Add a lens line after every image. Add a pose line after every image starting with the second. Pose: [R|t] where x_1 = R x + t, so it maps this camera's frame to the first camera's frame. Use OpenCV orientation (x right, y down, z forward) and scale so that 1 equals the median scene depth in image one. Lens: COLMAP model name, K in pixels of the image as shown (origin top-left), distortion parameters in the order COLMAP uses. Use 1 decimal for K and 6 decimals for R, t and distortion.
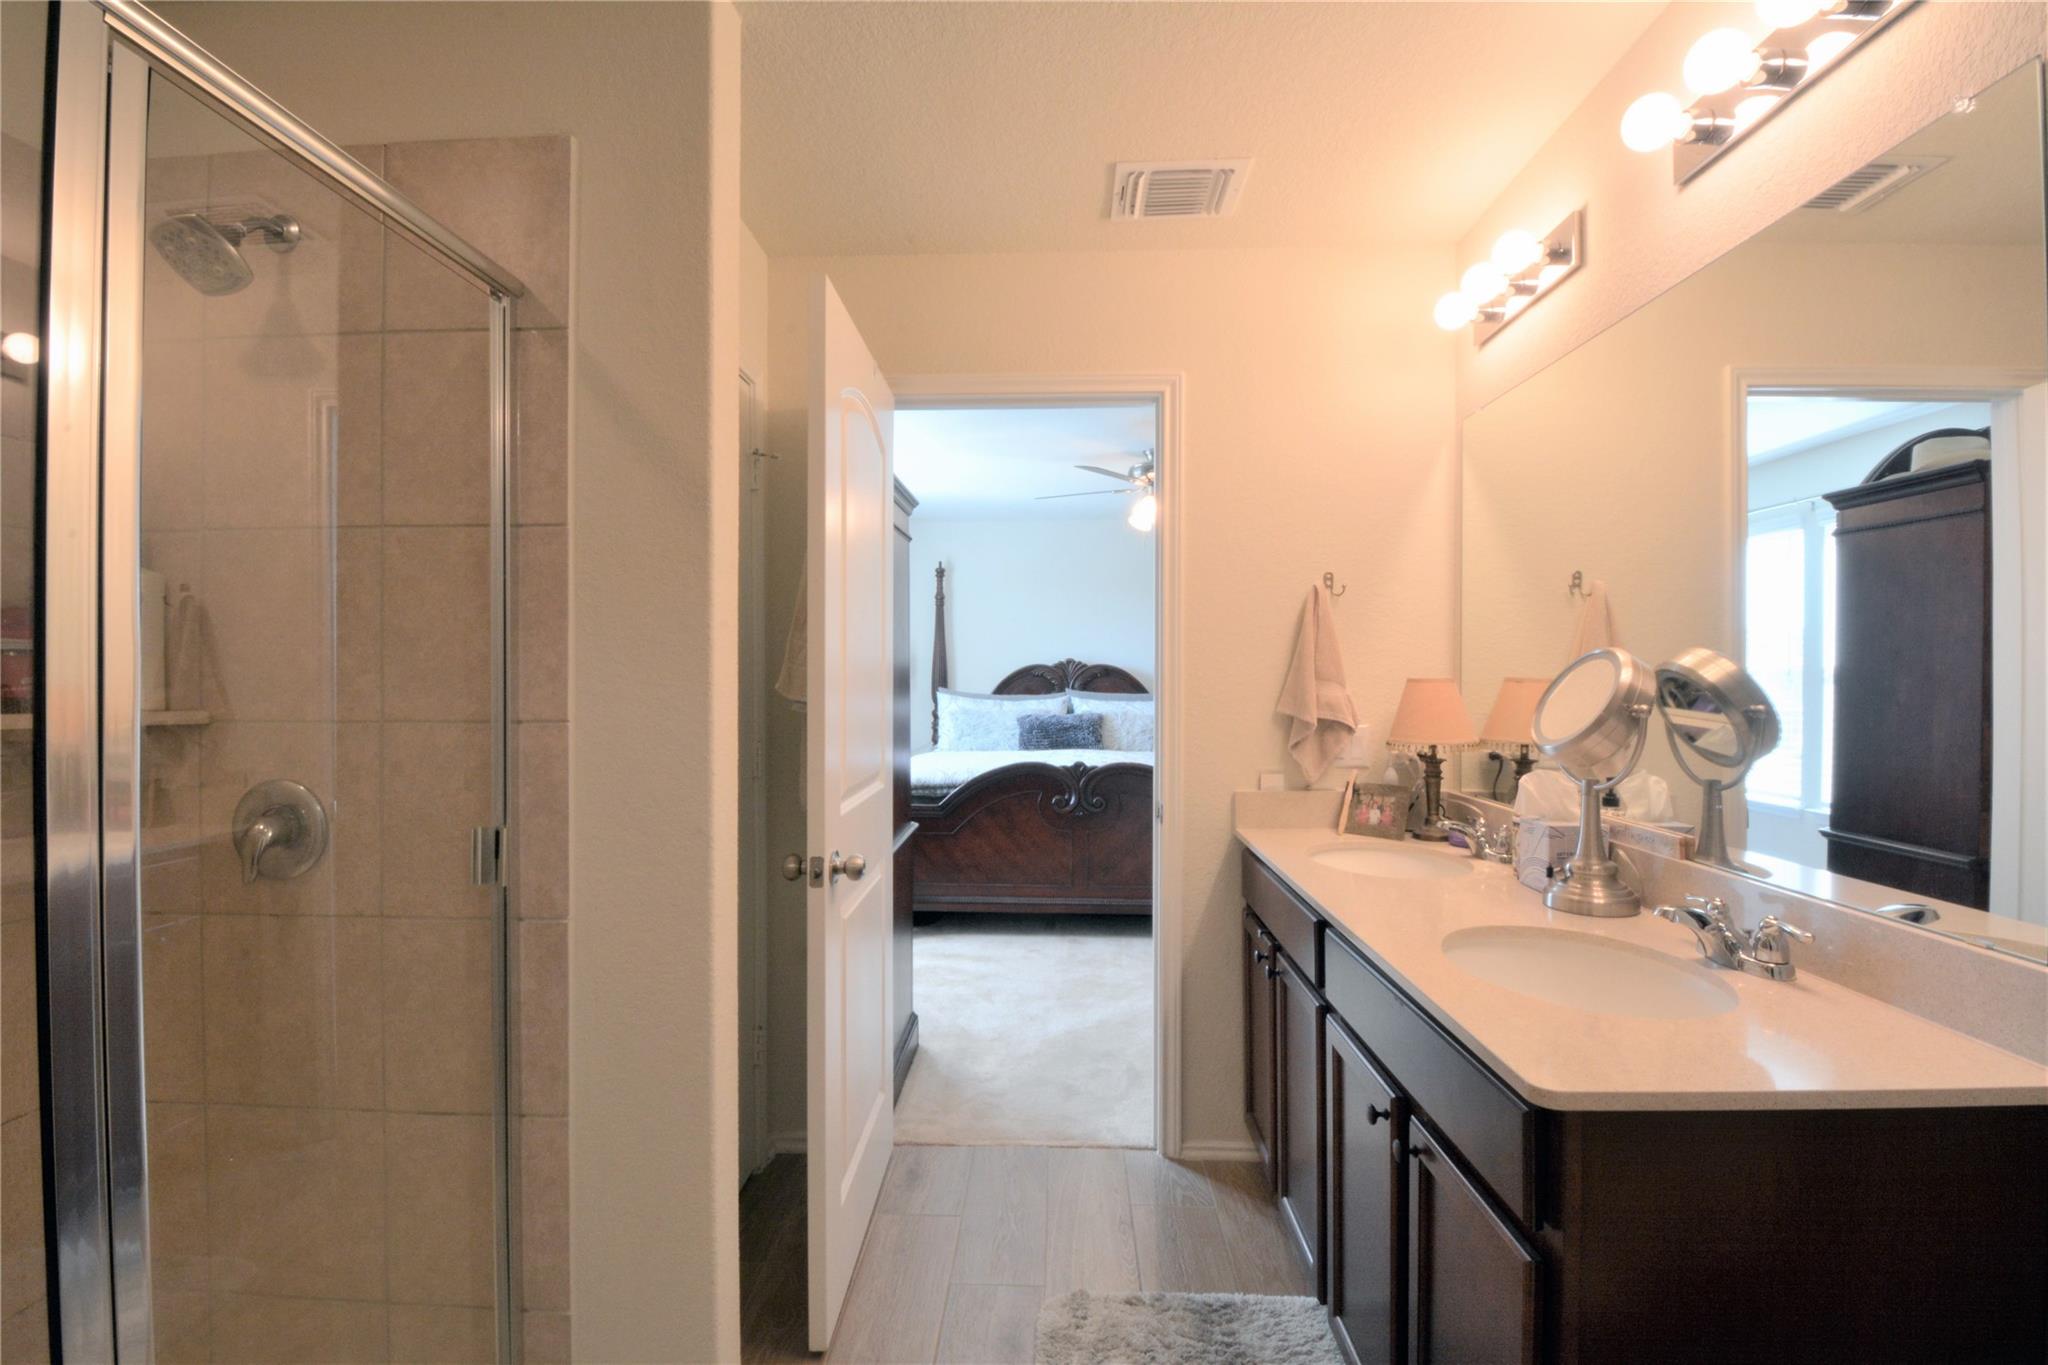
lens RADIAL K [[940.8, 0, 1024.2], [0, 940.8, 681.4], [0, 0, 1]] dist [-0.010839, -0.001840]
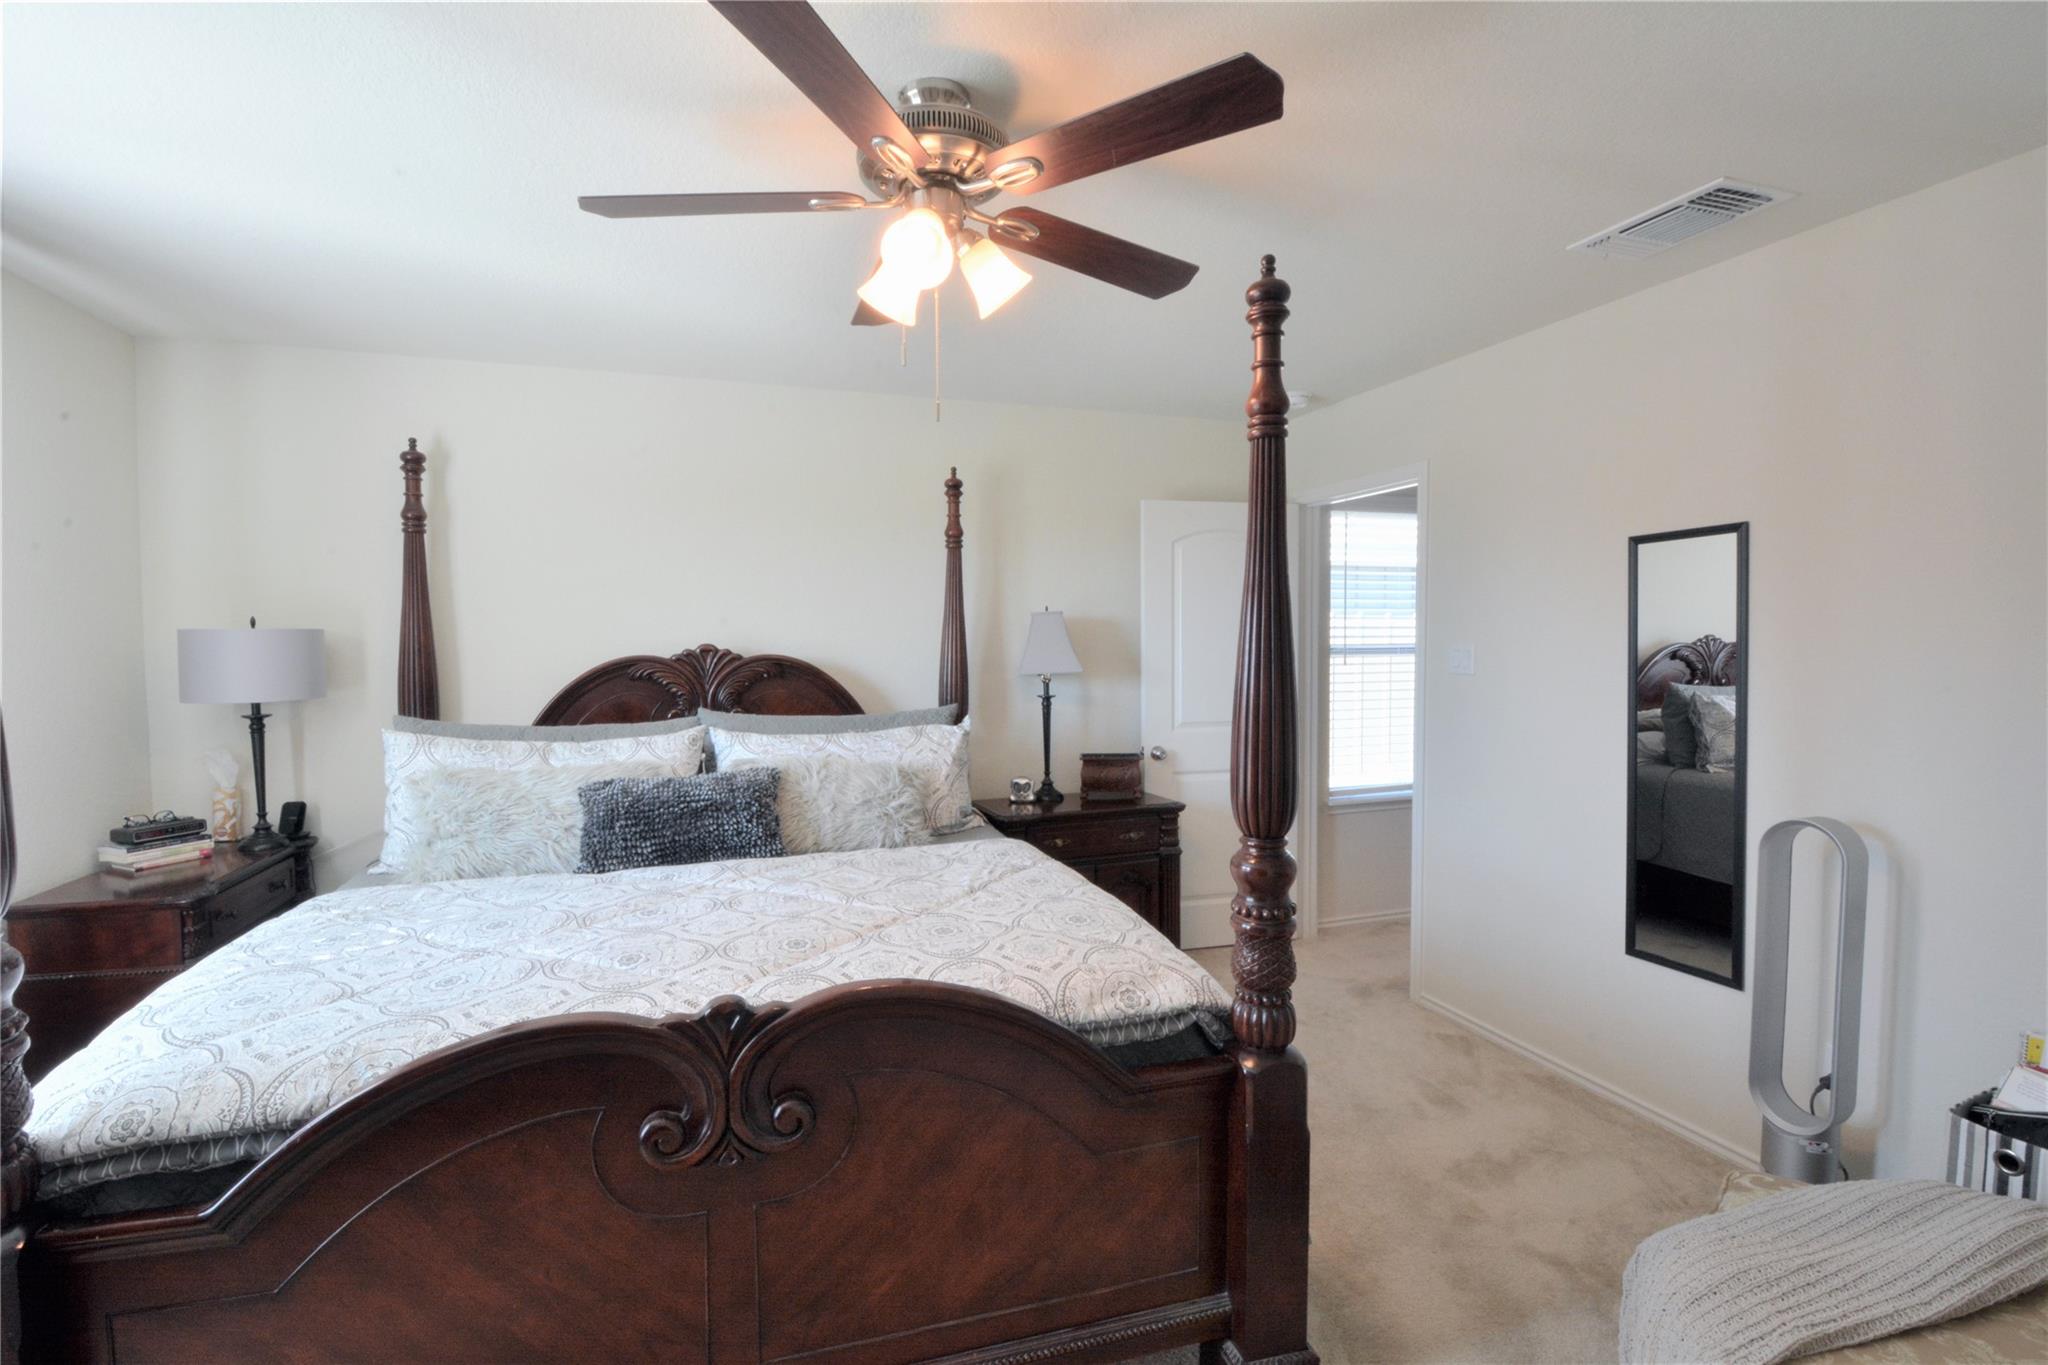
lens RADIAL K [[940.8, 0, 1023.6], [0, 940.8, 684.1], [0, 0, 1]] dist [-0.010839, -0.001840]
pose [[0.936202, -0.021940, 0.350776, 0.032944], [0.005752, 0.998872, 0.047127, -0.028384], [-0.351414, -0.042103, 0.935273, 0.504144]]
